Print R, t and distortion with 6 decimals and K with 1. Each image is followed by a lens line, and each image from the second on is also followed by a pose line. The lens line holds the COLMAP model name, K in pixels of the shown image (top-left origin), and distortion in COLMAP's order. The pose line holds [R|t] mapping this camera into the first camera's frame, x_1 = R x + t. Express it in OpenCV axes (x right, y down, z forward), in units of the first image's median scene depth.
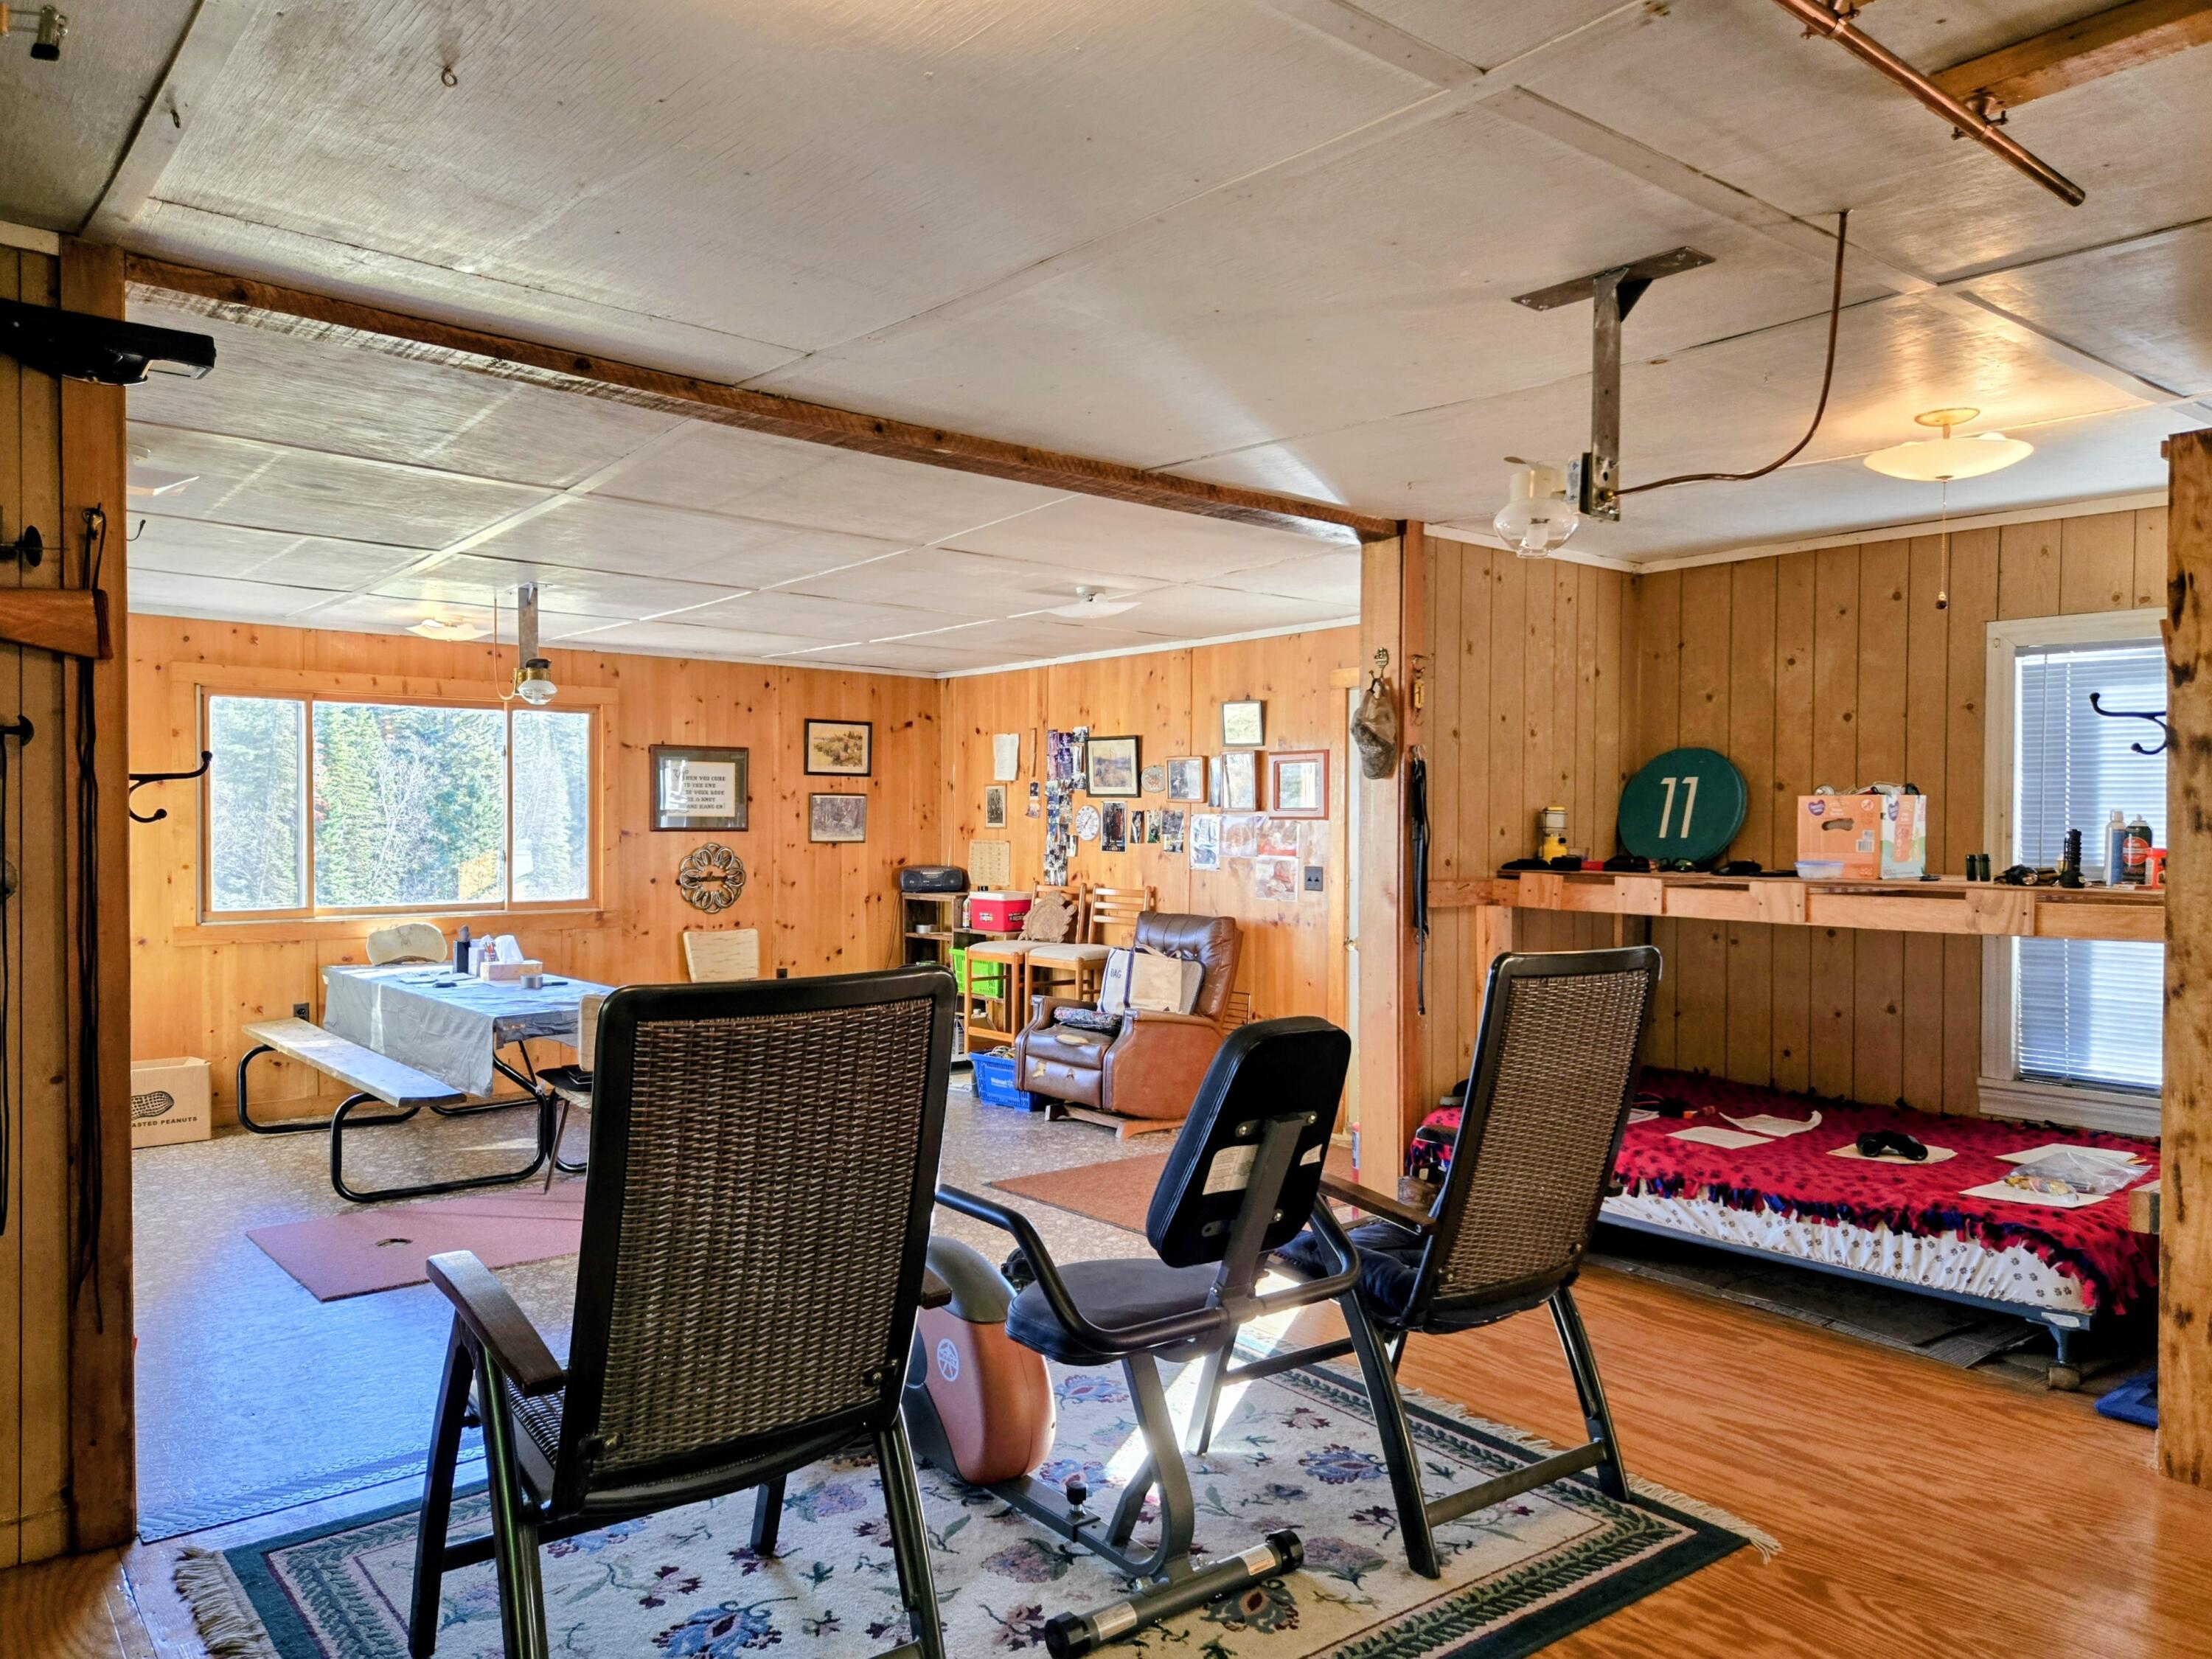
lens RADIAL K [[1576.8, 0, 1108.6], [0, 1576.8, 835.0], [0, 0, 1]] dist [0.027446, -0.005243]
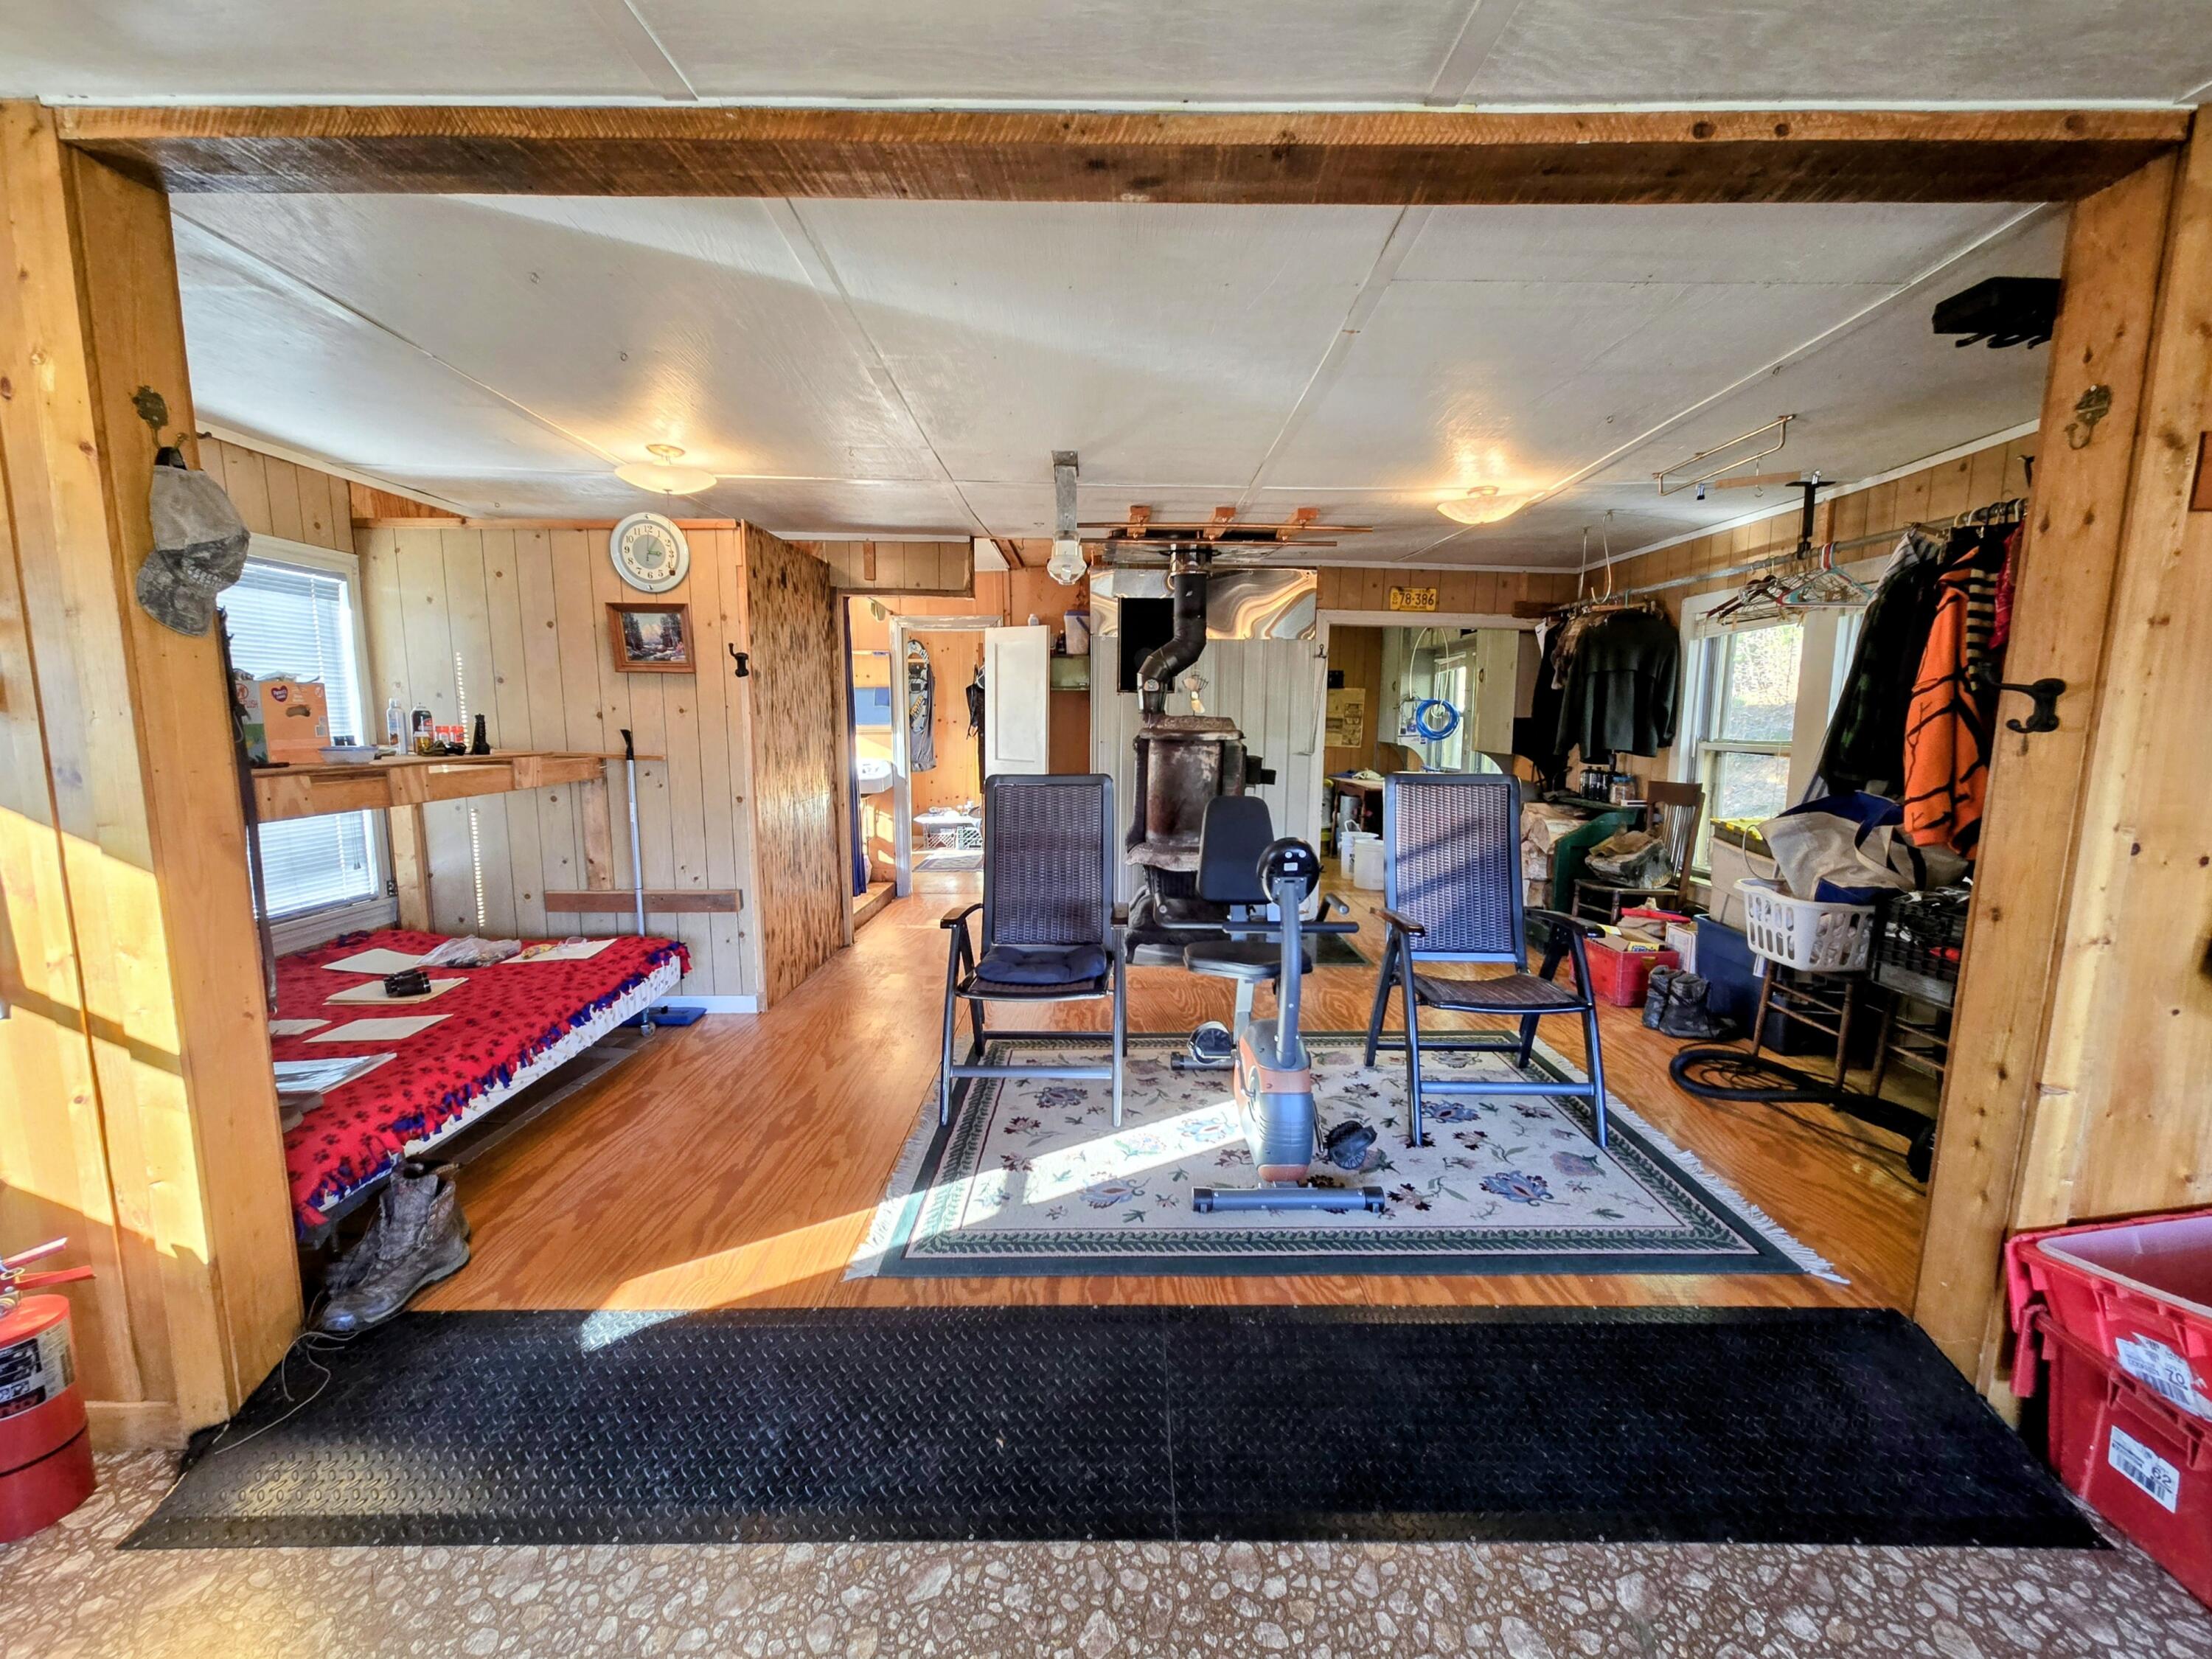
lens RADIAL K [[886.2, 0, 1106.7], [0, 886.2, 836.6], [0, 0, 1]] dist [-0.000284, -0.000038]
pose [[-0.782140, -0.090313, 0.616523, -0.526300], [-0.007647, 0.990757, 0.135433, -0.013388], [-0.623056, 0.101214, -0.775601, 1.945427]]
